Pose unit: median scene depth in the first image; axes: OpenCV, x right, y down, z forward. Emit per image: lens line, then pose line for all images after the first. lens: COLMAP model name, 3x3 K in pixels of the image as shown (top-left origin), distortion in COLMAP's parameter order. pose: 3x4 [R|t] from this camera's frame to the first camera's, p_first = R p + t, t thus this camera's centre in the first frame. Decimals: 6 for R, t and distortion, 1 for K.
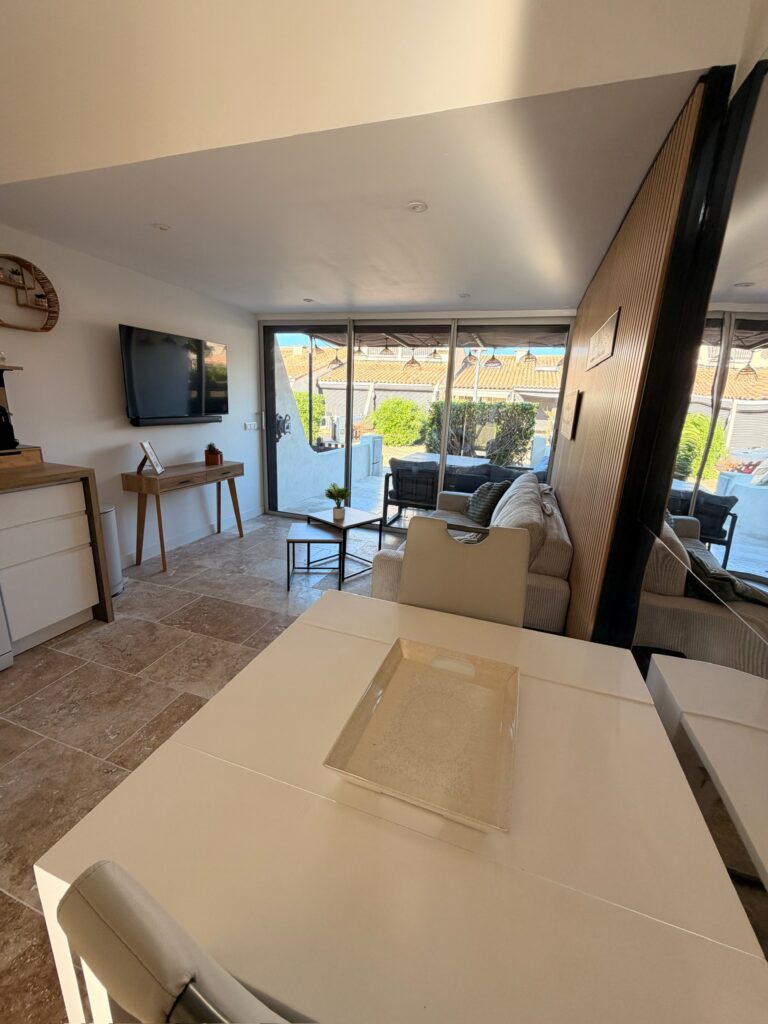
lens RADIAL K [[408.1, 0, 383.4], [0, 408.1, 510.5], [0, 0, 1]] dist [0.000024, 0.000324]
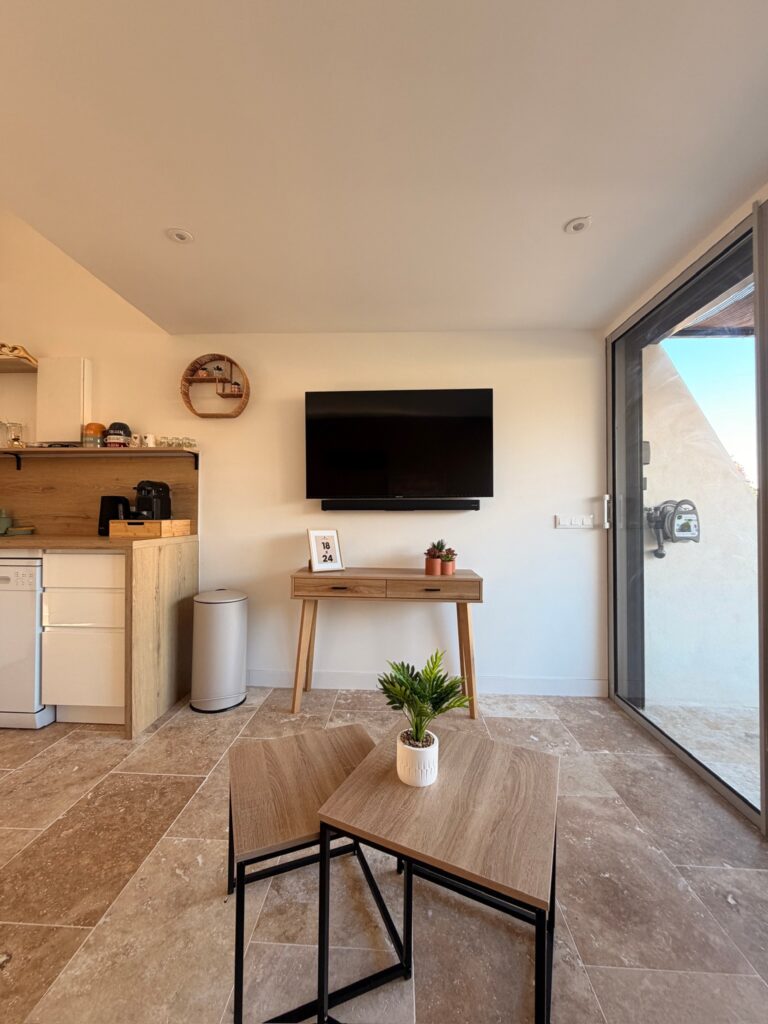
lens RADIAL K [[408.1, 0, 383.4], [0, 408.1, 510.5], [0, 0, 1]] dist [0.000024, 0.000324]
pose [[0.275107, -0.059262, -0.959585, 0.176981], [-0.240585, 0.962099, -0.128391, -0.121340], [0.930825, 0.266183, 0.250423, 0.842323]]
